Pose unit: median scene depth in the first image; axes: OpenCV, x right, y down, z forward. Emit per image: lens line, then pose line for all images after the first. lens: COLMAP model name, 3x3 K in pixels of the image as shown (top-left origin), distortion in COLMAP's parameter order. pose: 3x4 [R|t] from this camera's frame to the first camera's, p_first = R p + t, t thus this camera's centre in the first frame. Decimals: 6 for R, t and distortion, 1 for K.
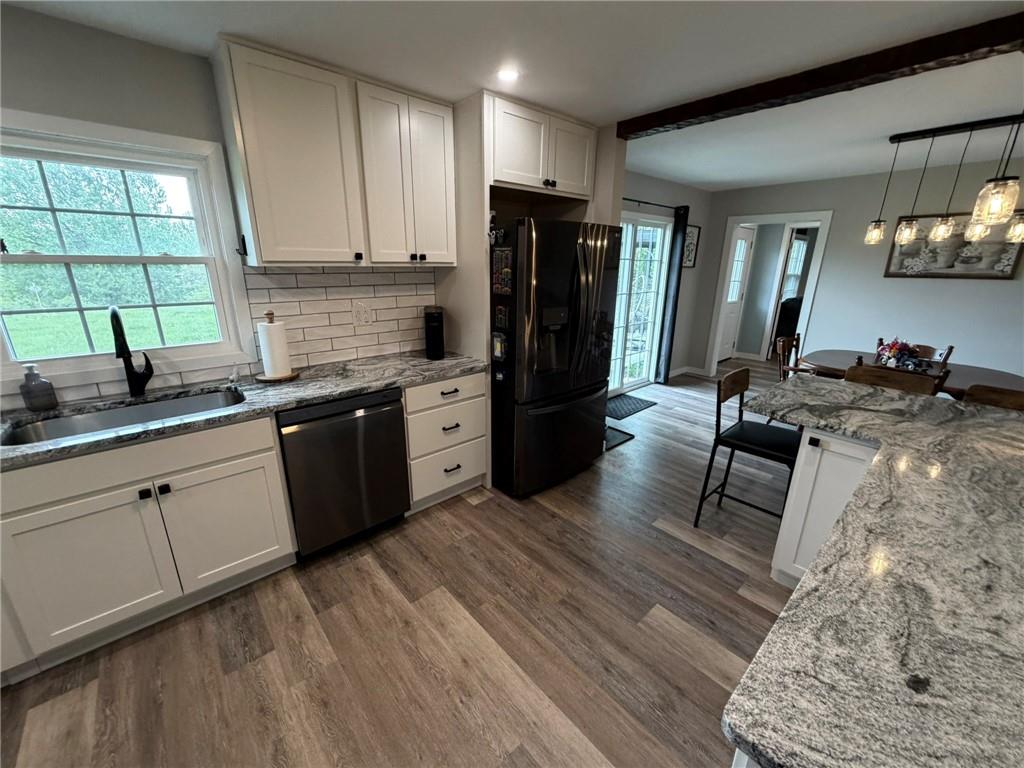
lens RADIAL K [[407.9, 0, 508.6], [0, 407.9, 383.0], [0, 0, 1]] dist [0.001178, -0.000215]
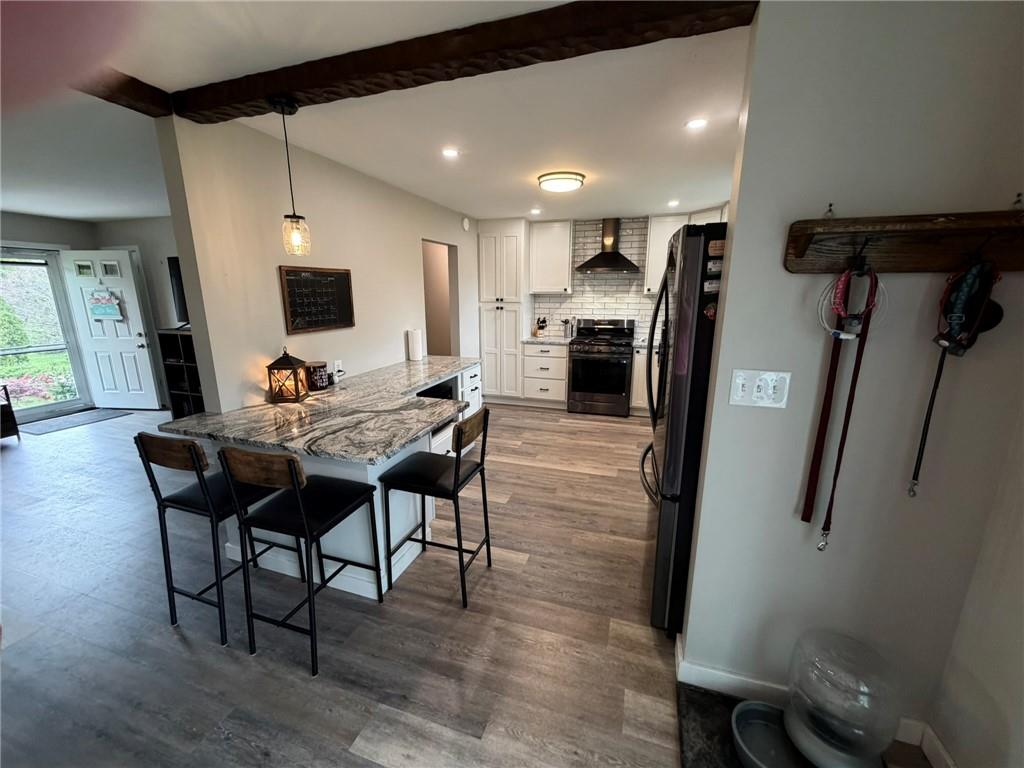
lens RADIAL K [[407.9, 0, 512.2], [0, 407.9, 381.7], [0, 0, 1]] dist [0.001178, -0.000215]
pose [[-0.859633, 0.097936, -0.501438, 1.084136], [-0.157742, 0.882630, 0.442811, -0.572175], [0.485952, 0.459753, -0.743289, 1.962841]]
